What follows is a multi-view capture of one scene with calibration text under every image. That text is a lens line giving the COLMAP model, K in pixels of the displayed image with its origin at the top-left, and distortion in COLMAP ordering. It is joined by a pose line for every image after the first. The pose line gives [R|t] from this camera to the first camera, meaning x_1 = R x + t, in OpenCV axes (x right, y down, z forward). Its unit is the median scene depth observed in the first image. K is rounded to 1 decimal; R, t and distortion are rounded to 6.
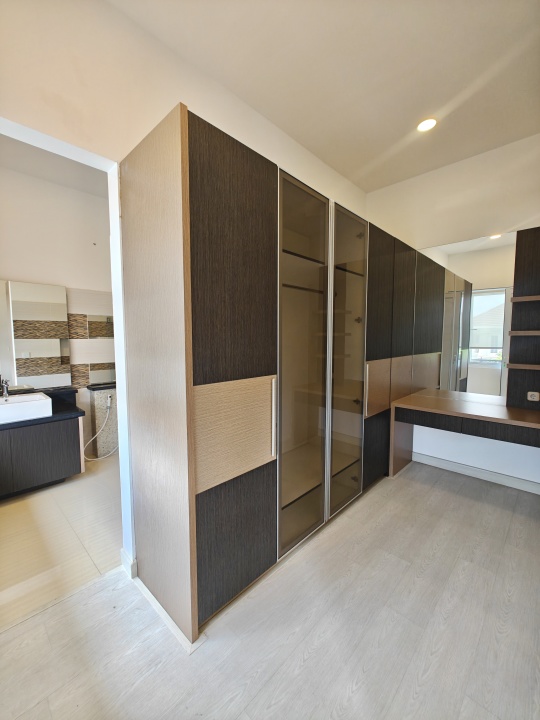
lens RADIAL K [[299.8, 0, 271.9], [0, 299.8, 360.0], [0, 0, 1]] dist [-0.002739, 0.000399]
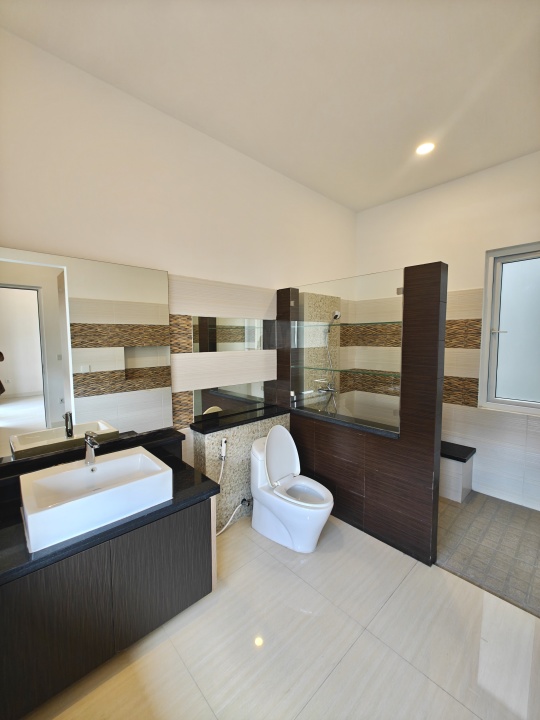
lens RADIAL K [[299.8, 0, 267.8], [0, 299.8, 359.2], [0, 0, 1]] dist [-0.002739, 0.000399]
pose [[0.997581, 0.001828, -0.069495, -0.305537], [-0.001840, 0.999998, -0.000108, -0.042852], [0.069494, 0.000235, 0.997582, 0.270030]]
